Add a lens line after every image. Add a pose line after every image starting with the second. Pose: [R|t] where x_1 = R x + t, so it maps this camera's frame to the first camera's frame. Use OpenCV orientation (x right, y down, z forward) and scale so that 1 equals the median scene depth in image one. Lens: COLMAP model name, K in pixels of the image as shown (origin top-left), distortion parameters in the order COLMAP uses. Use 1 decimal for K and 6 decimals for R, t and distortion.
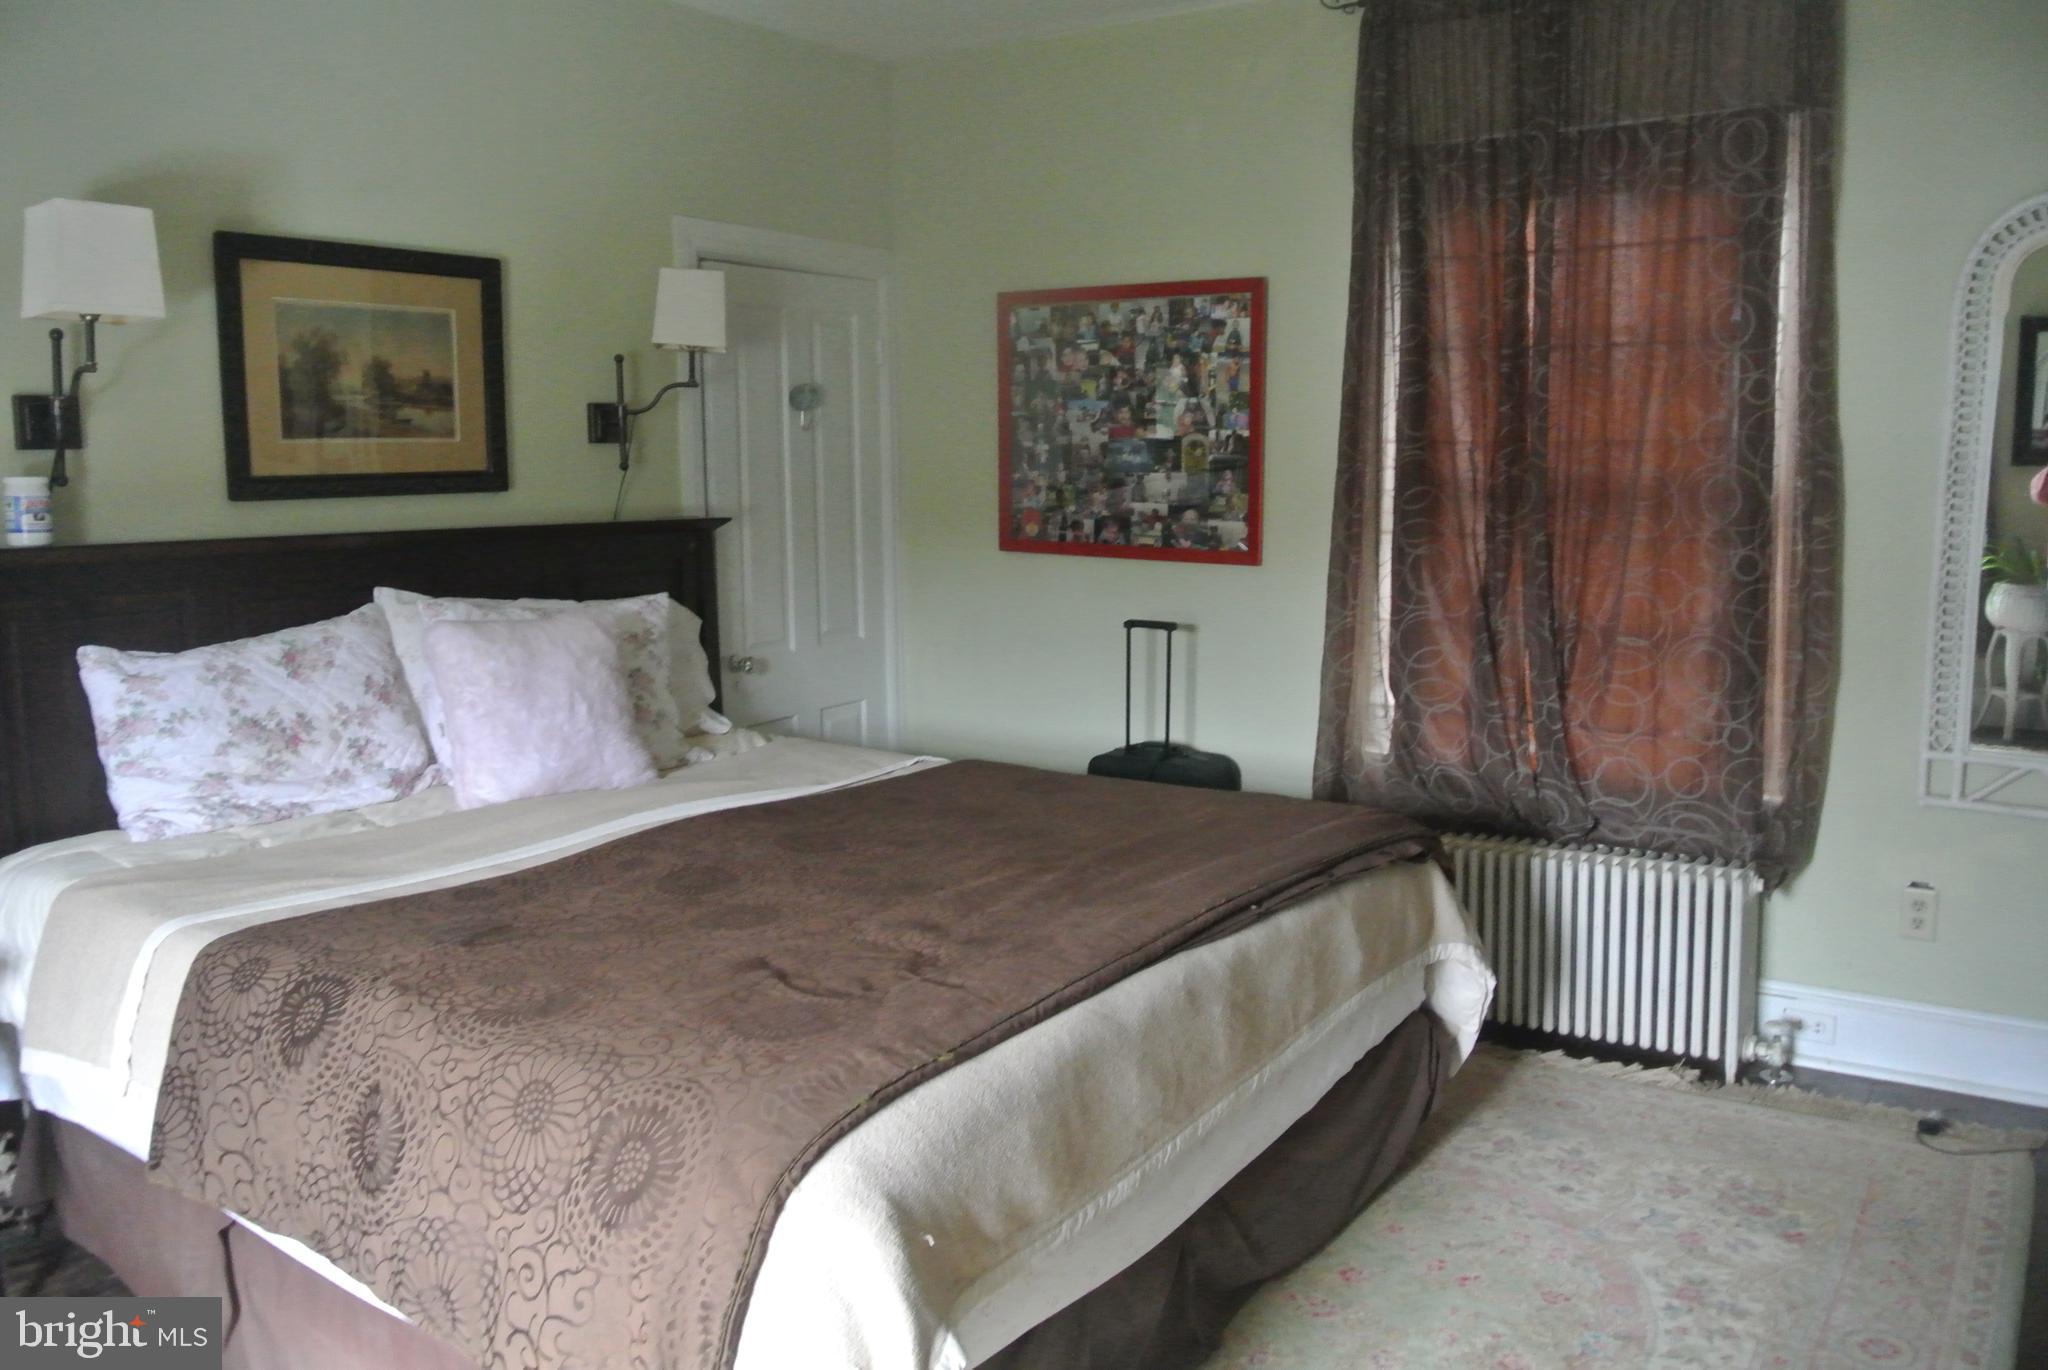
lens RADIAL K [[1655.9, 0, 1020.4], [0, 1655.9, 680.8], [0, 0, 1]] dist [-0.047656, -0.000800]
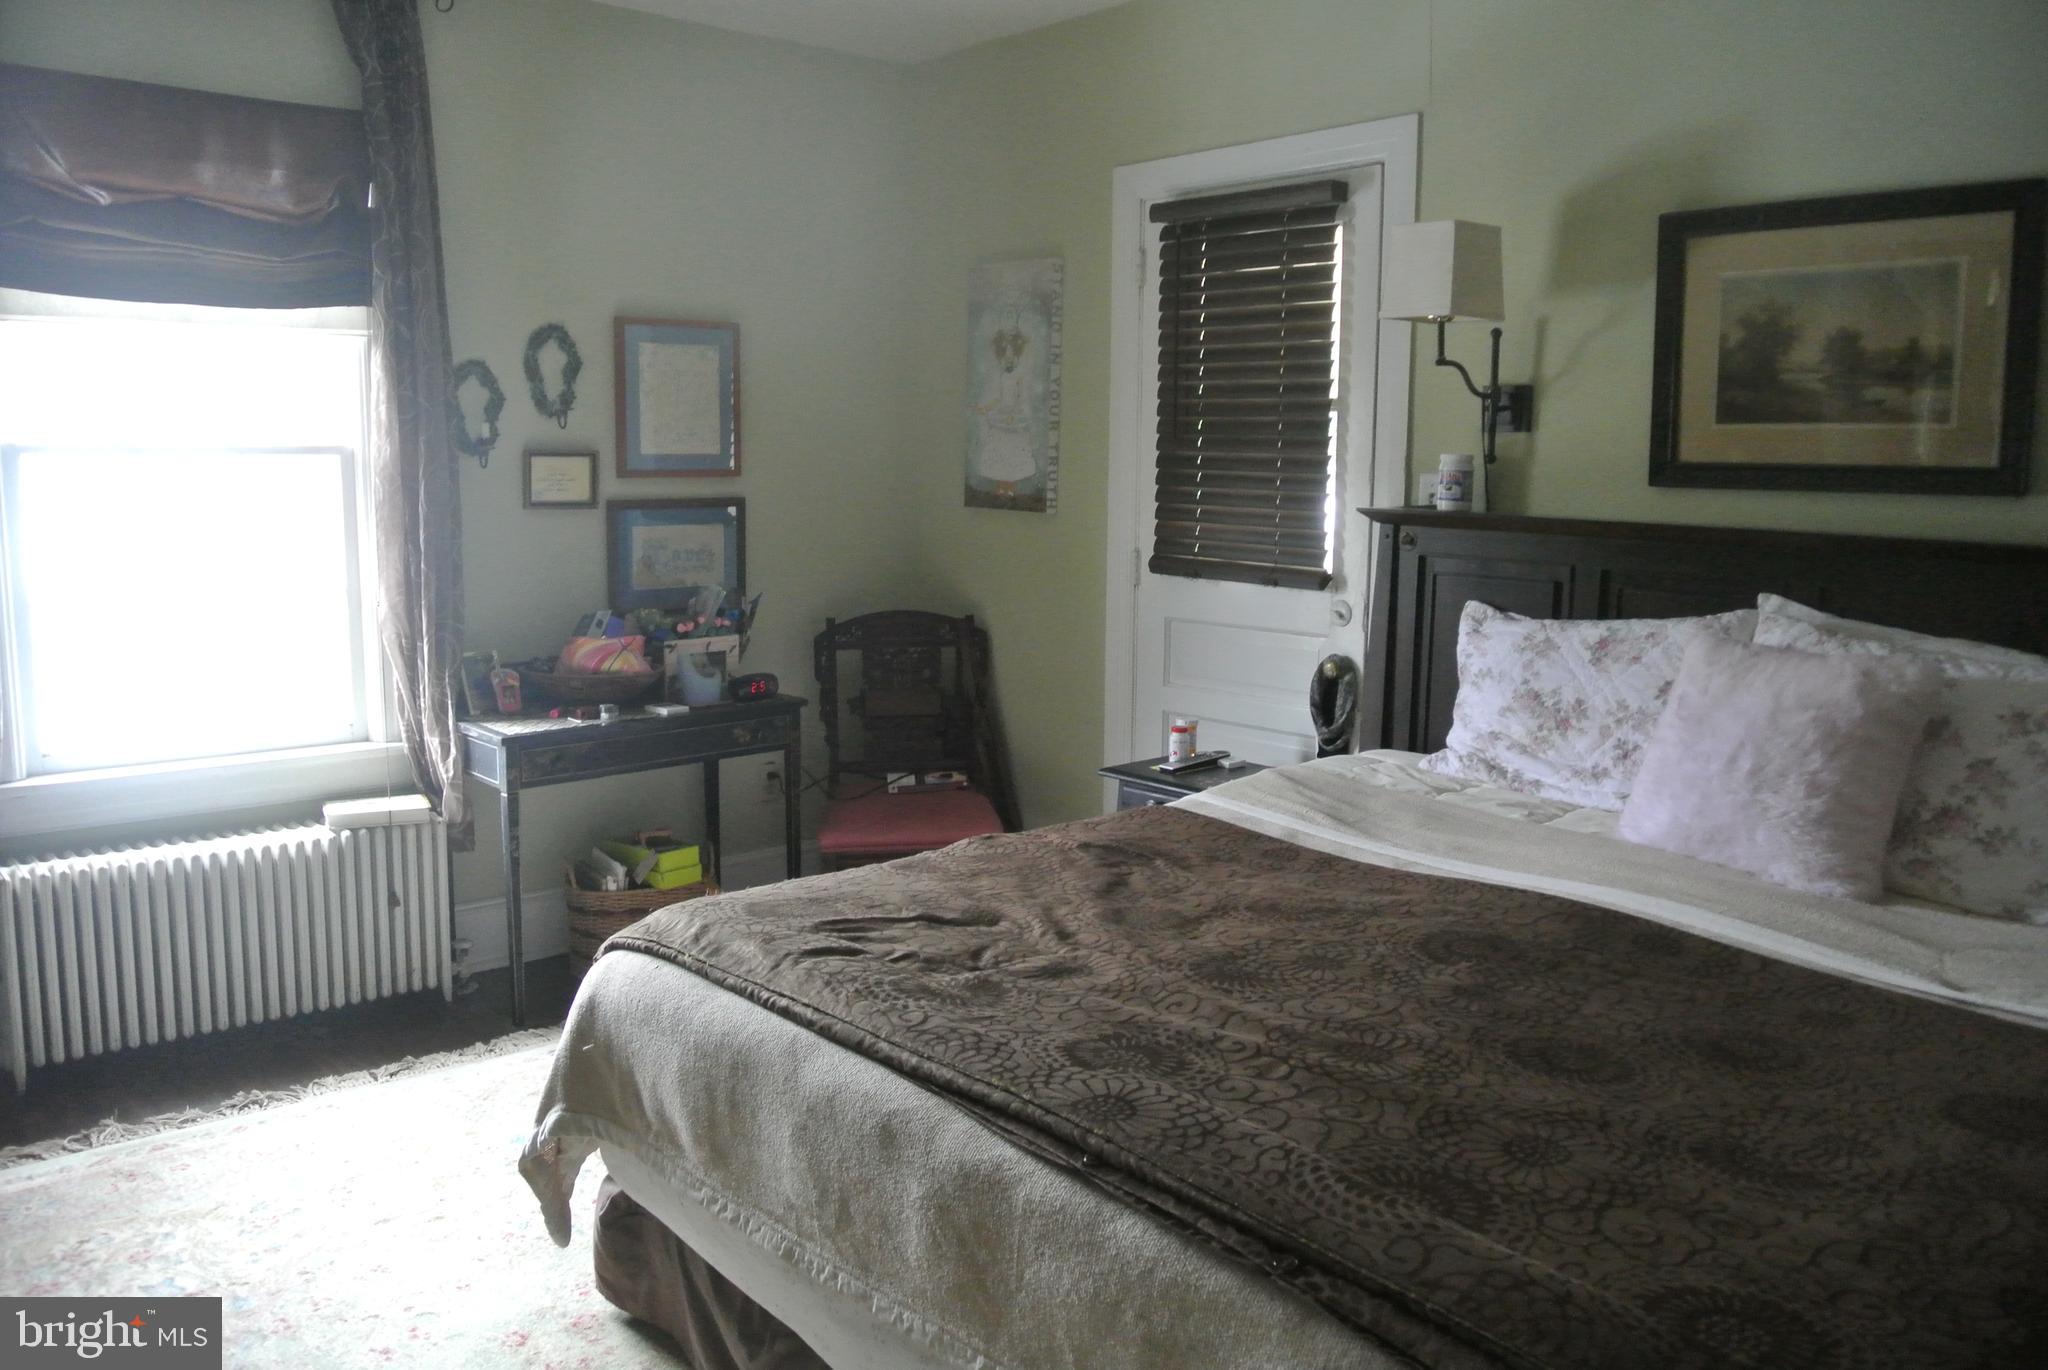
lens RADIAL K [[1655.9, 0, 1020.0], [0, 1655.9, 682.2], [0, 0, 1]] dist [-0.047656, -0.000800]
pose [[-0.259899, 0.141786, -0.955170, 0.584866], [-0.140204, 0.973139, 0.182602, -0.121621], [0.955403, 0.181376, -0.233039, 0.883077]]
